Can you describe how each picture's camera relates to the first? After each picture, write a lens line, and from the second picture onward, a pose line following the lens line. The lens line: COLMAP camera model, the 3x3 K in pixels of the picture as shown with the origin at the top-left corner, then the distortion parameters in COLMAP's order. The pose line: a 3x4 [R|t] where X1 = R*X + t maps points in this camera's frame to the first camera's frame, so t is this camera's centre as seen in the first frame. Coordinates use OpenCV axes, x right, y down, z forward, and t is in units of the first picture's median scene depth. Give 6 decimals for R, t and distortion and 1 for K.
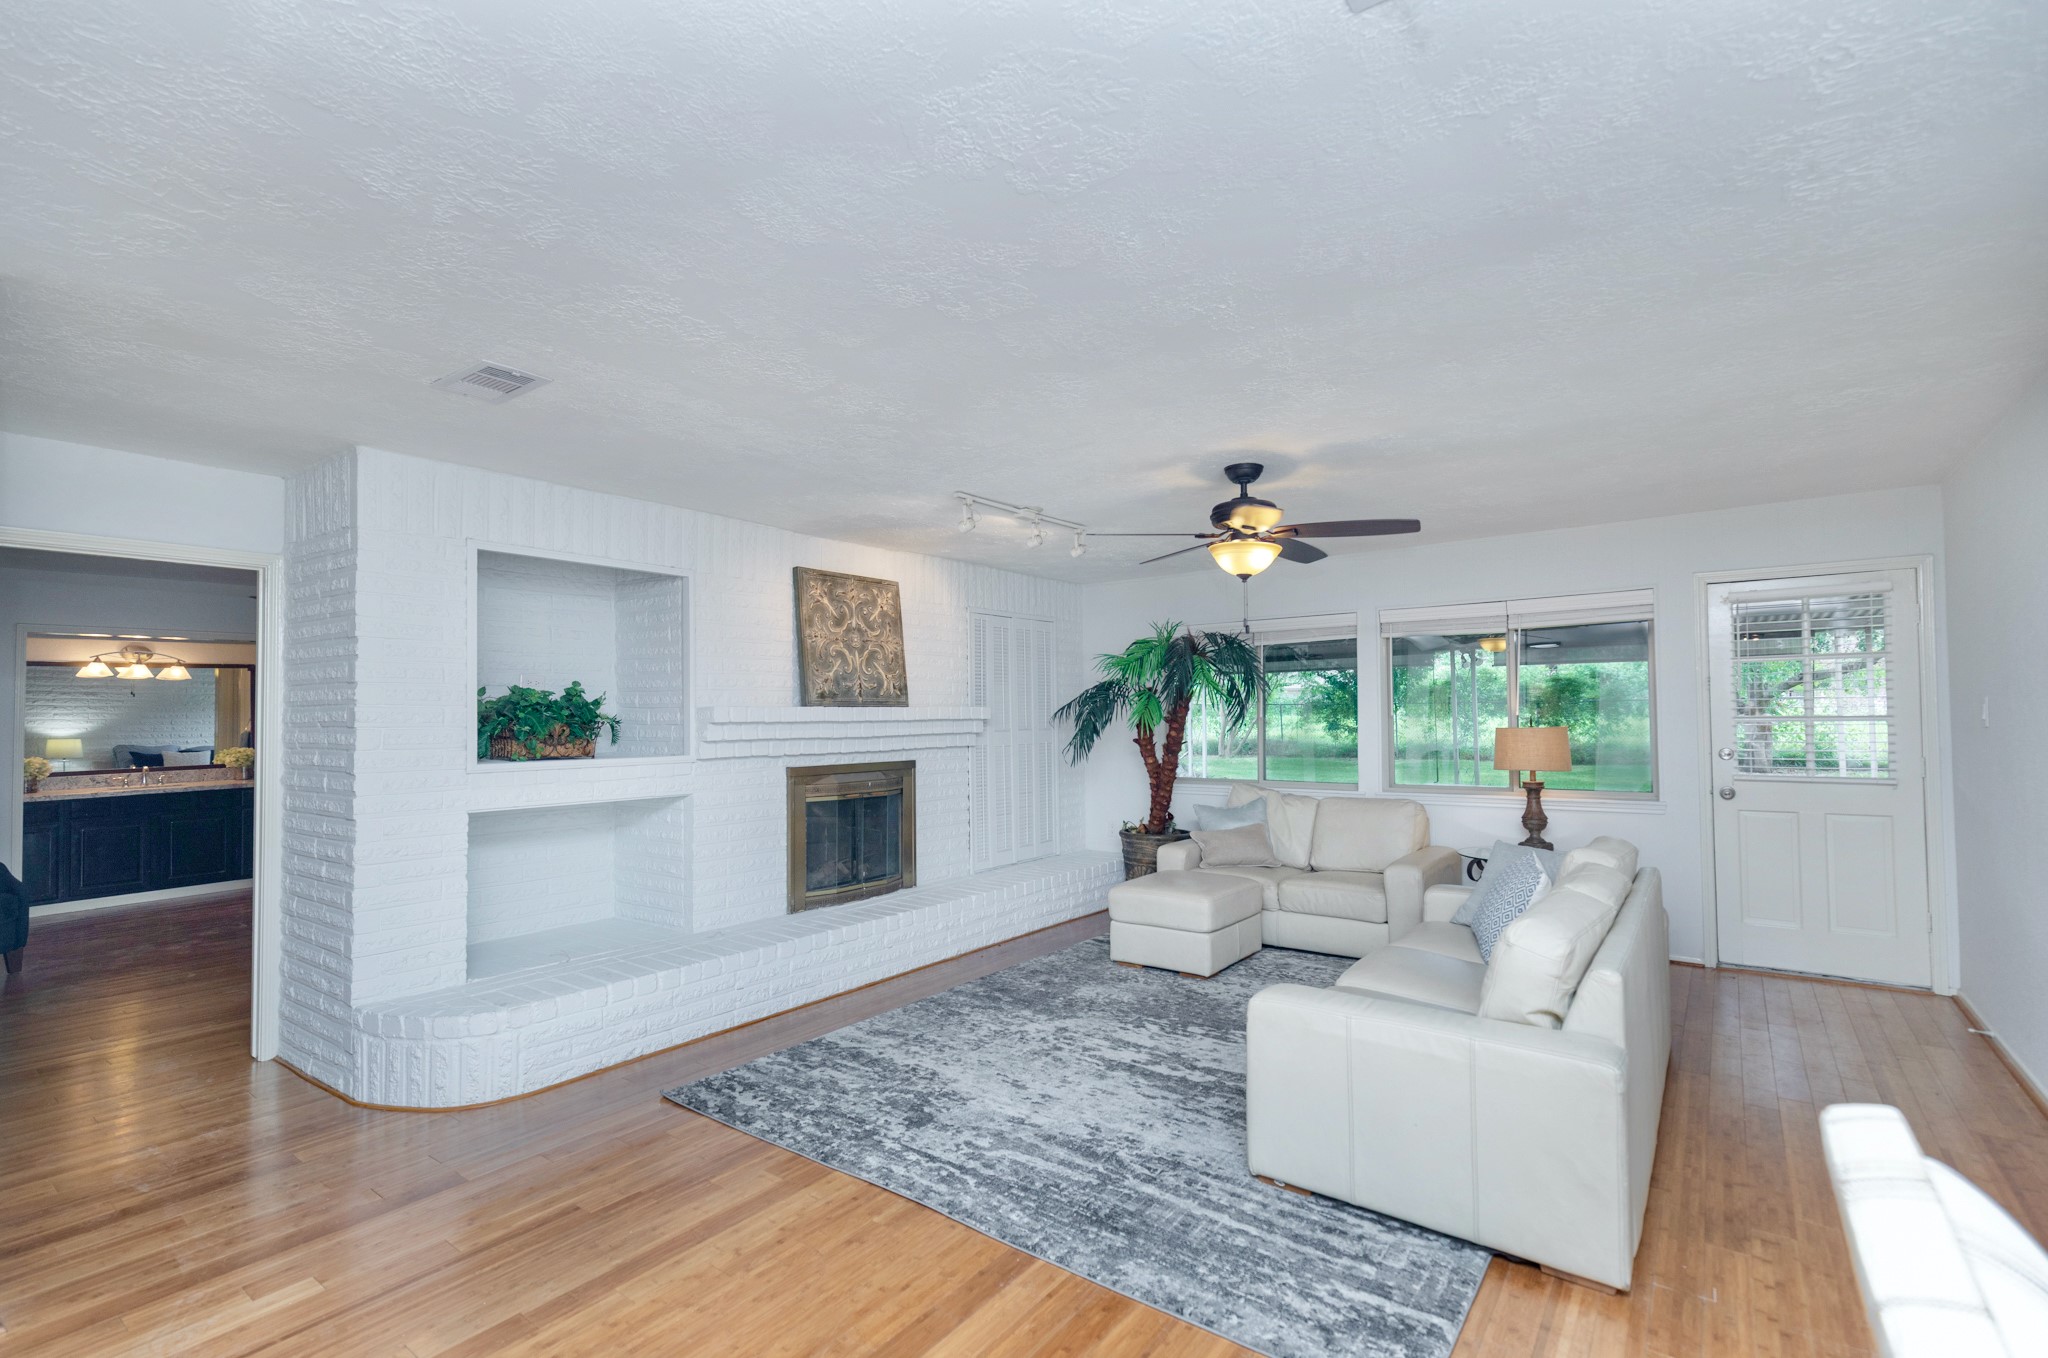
lens RADIAL K [[916.3, 0, 1023.8], [0, 916.3, 687.8], [0, 0, 1]] dist [0.009081, -0.000331]
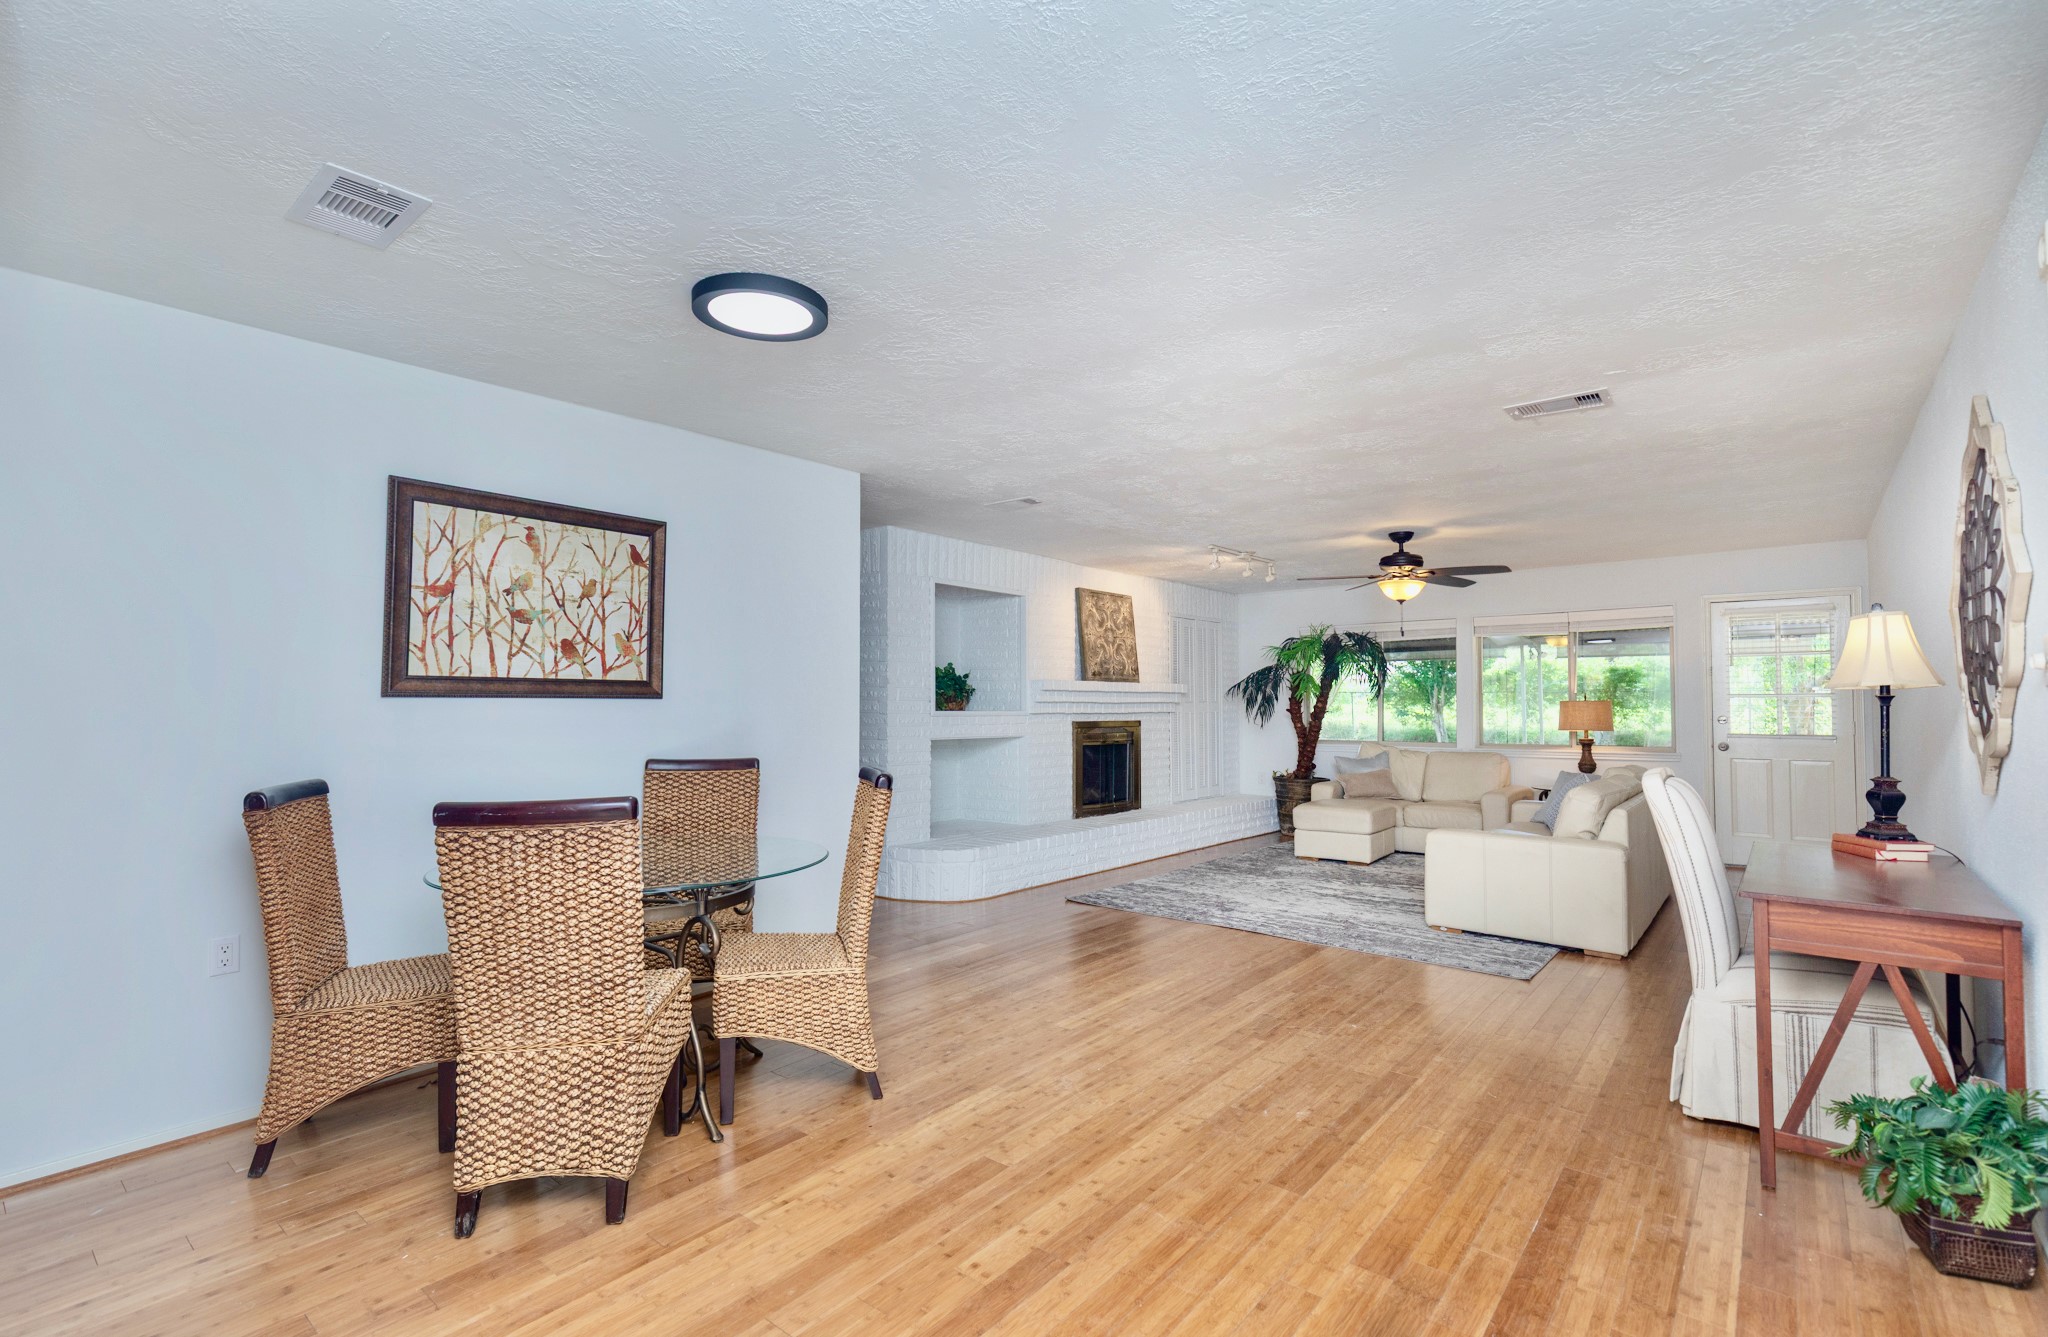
lens RADIAL K [[906.6, 0, 1024.0], [0, 906.6, 668.5], [0, 0, 1]] dist [0.000712, 0.000178]
pose [[0.998421, 0.008876, -0.055473, -0.281284], [-0.009373, 0.999918, -0.008718, 0.015093], [0.055392, 0.009224, 0.998422, -0.531223]]
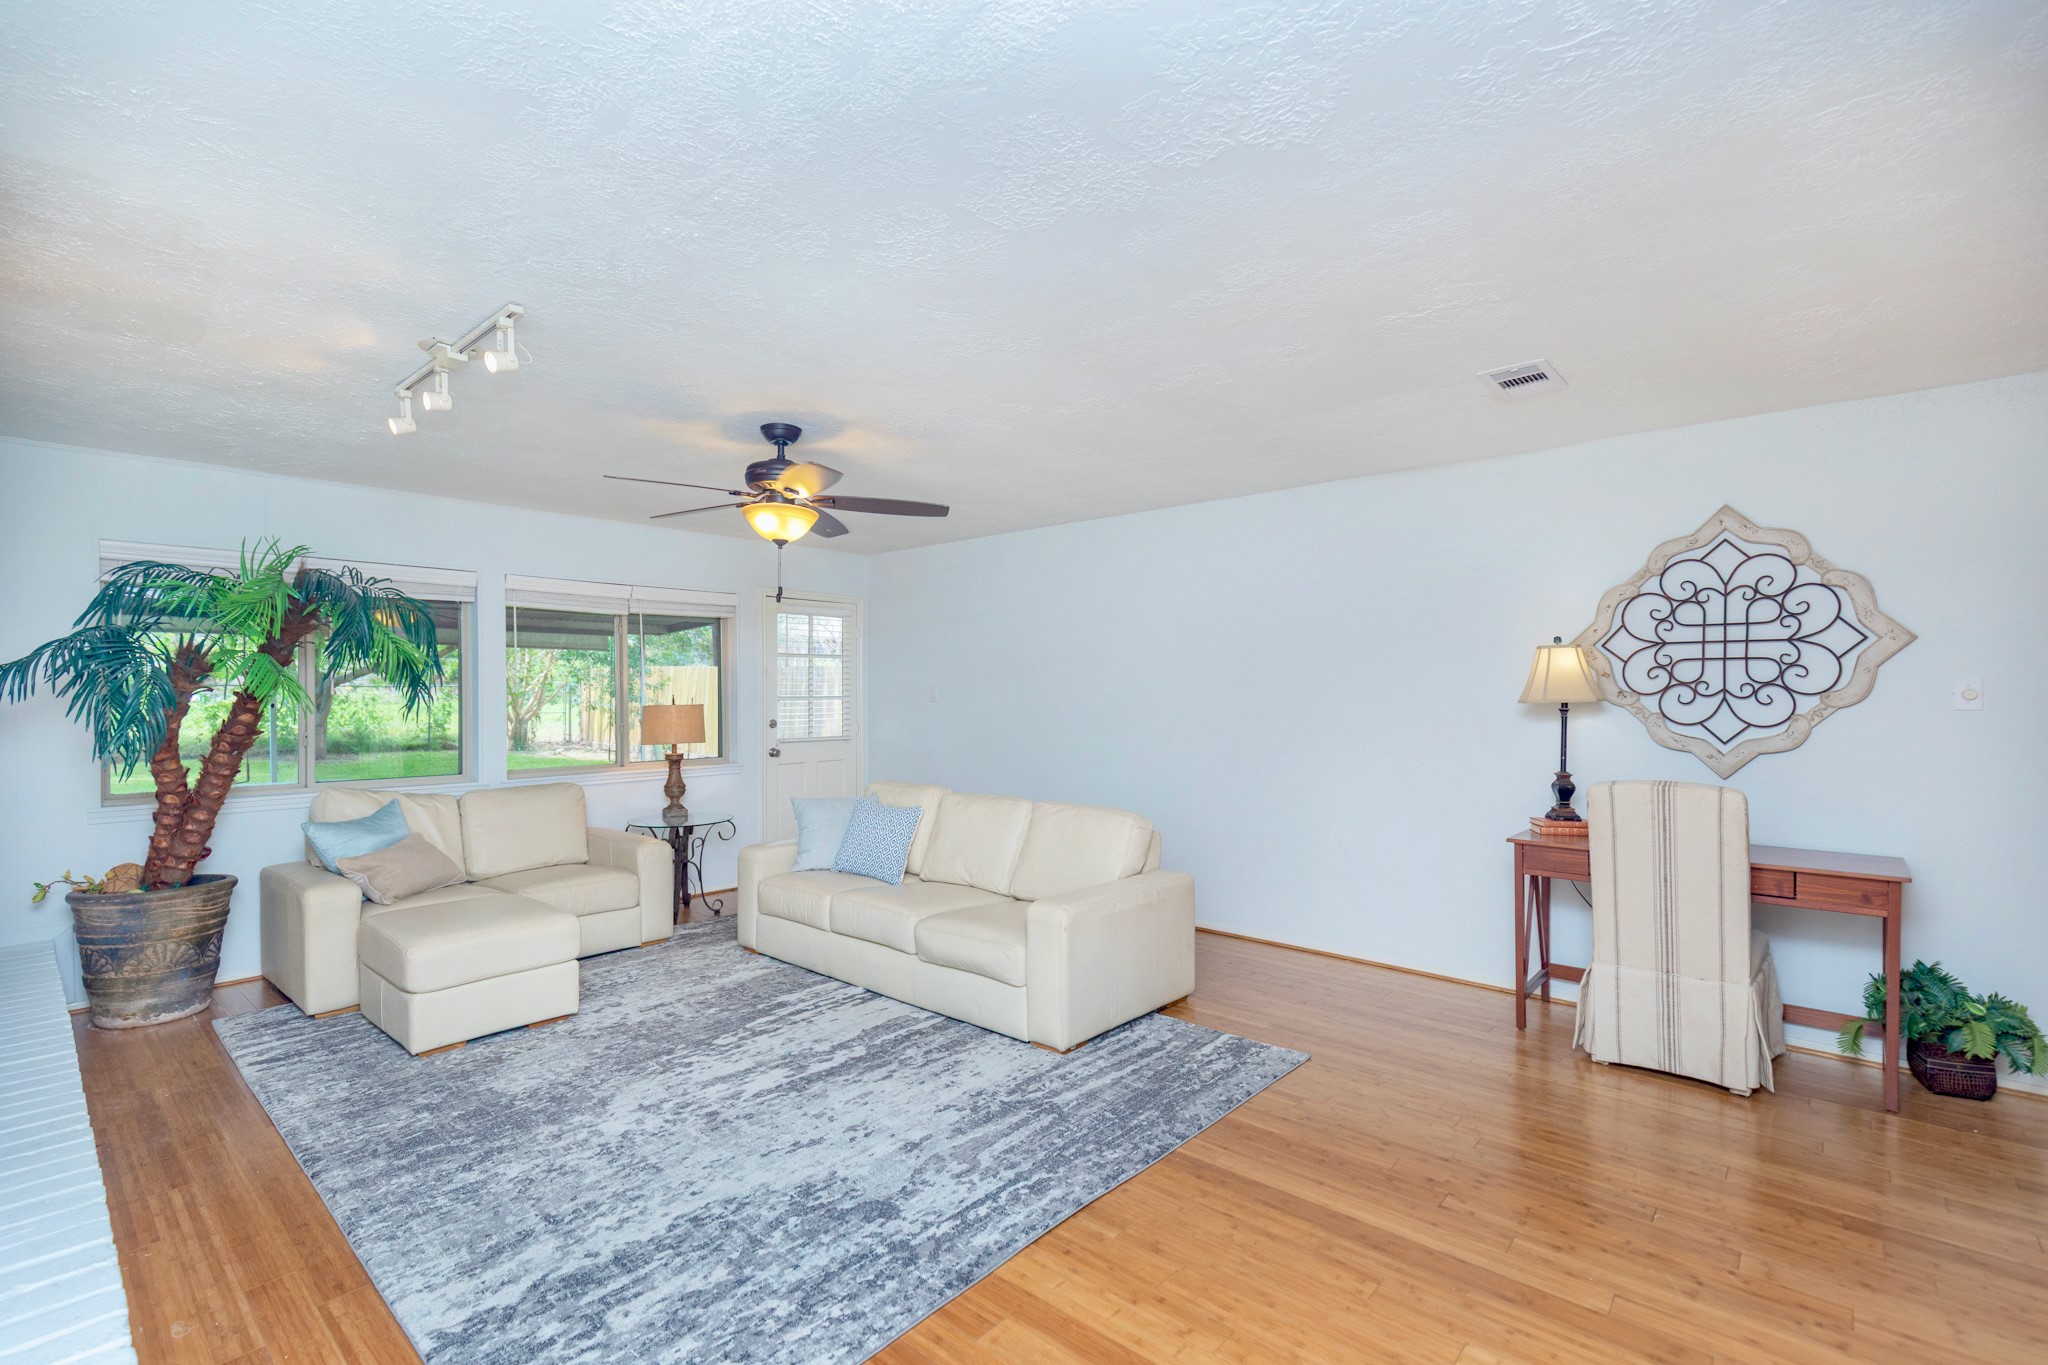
lens RADIAL K [[916.3, 0, 1023.8], [0, 916.3, 691.3], [0, 0, 1]] dist [0.009081, -0.000331]
pose [[0.084420, 0.015408, 0.996311, -0.586285], [-0.028717, 0.999503, -0.013024, 0.033613], [-0.996016, -0.027512, 0.084820, 0.560947]]
